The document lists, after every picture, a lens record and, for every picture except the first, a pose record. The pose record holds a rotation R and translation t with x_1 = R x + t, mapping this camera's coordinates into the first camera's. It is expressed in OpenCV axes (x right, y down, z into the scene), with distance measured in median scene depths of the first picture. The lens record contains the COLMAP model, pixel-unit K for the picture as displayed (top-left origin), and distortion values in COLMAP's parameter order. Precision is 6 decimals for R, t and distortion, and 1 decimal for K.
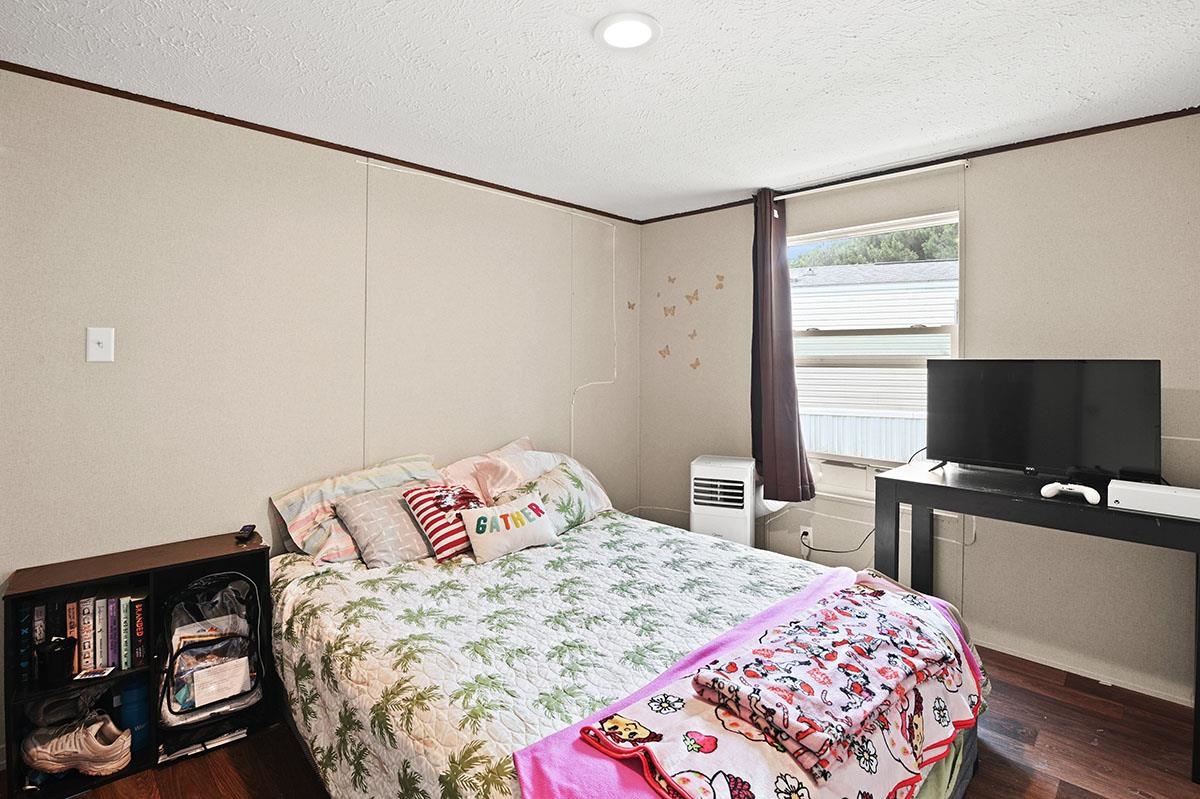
lens RADIAL K [[572.5, 0, 600.8], [0, 572.5, 359.1], [0, 0, 1]] dist [-0.002613, -0.000181]
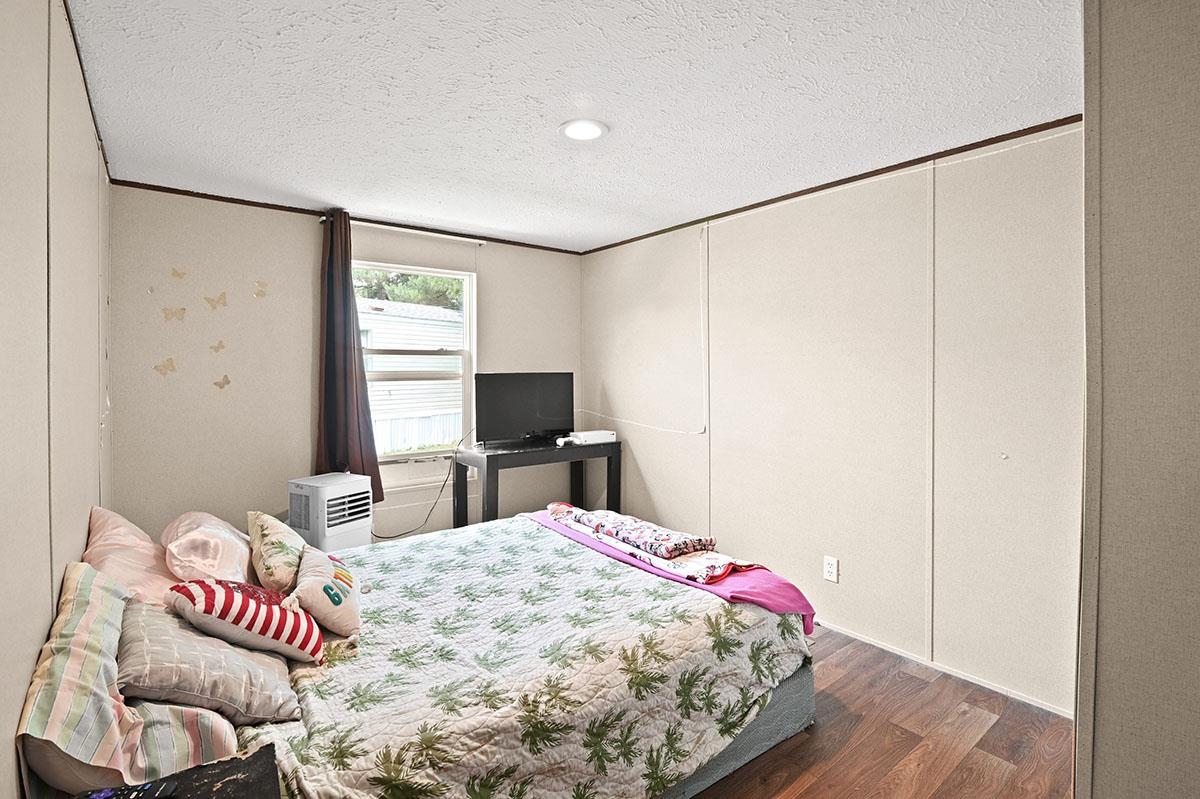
lens RADIAL K [[563.1, 0, 600.9], [0, 563.1, 370.6], [0, 0, 1]] dist [-0.000863, -0.000011]
pose [[0.122432, -0.001857, 0.992475, -0.799016], [0.009781, 0.999952, 0.000665, -0.004372], [-0.992429, 0.009626, 0.122445, 0.488759]]
